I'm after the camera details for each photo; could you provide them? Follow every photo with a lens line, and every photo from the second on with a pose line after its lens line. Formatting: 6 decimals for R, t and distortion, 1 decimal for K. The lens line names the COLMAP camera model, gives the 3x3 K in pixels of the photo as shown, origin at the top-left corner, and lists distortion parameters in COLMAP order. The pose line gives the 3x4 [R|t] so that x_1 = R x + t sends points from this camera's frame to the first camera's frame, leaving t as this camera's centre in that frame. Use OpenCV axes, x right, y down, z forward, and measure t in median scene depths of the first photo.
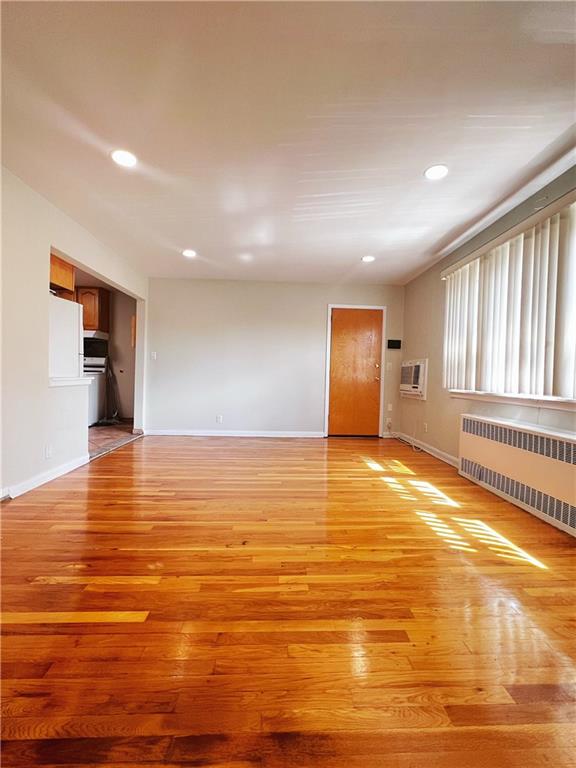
lens RADIAL K [[316.5, 0, 289.6], [0, 316.5, 385.0], [0, 0, 1]] dist [-0.000660, -0.000070]
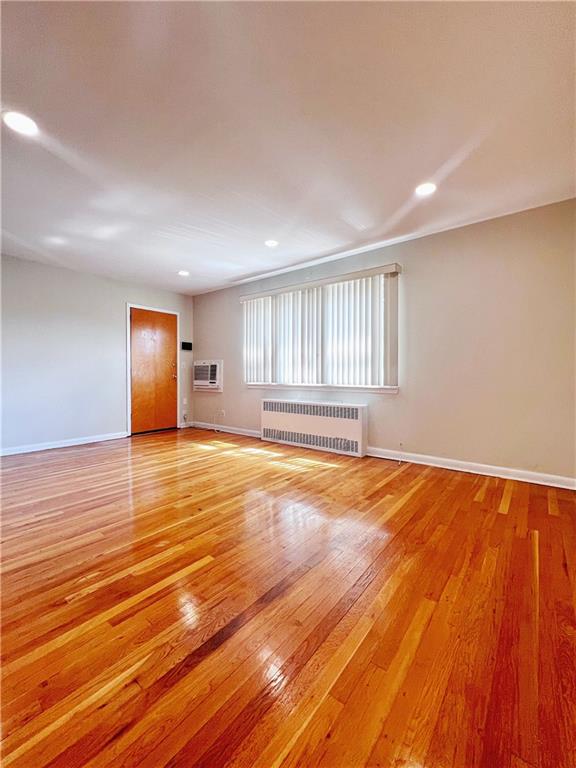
lens RADIAL K [[316.5, 0, 289.6], [0, 316.5, 385.0], [0, 0, 1]] dist [-0.000660, -0.000070]
pose [[0.652188, -0.047366, 0.756576, -0.526007], [0.036174, 0.998854, 0.031352, -0.016391], [-0.757194, 0.006921, 0.653154, -0.063700]]
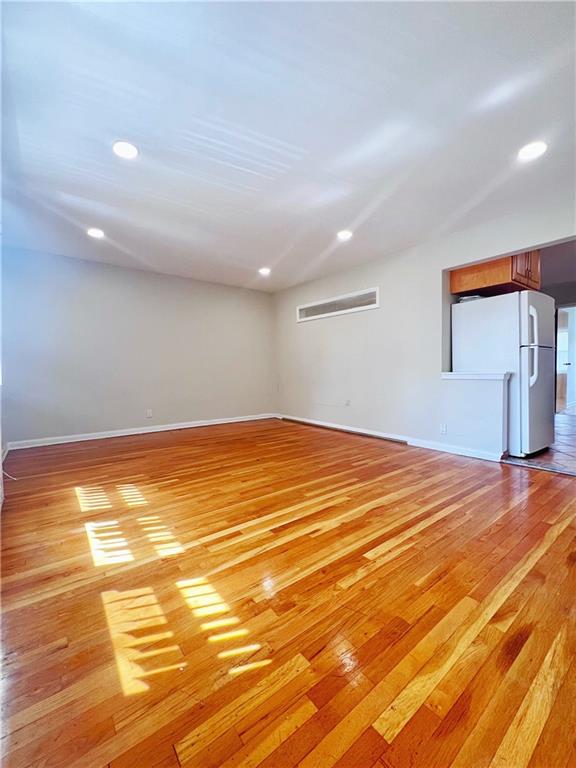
lens RADIAL K [[316.5, 0, 289.6], [0, 316.5, 385.0], [0, 0, 1]] dist [-0.000660, -0.000070]
pose [[-0.815307, 0.012883, -0.578886, 0.473642], [-0.025329, 0.998002, 0.057884, -0.027802], [0.578475, 0.061856, -0.813352, 1.599853]]
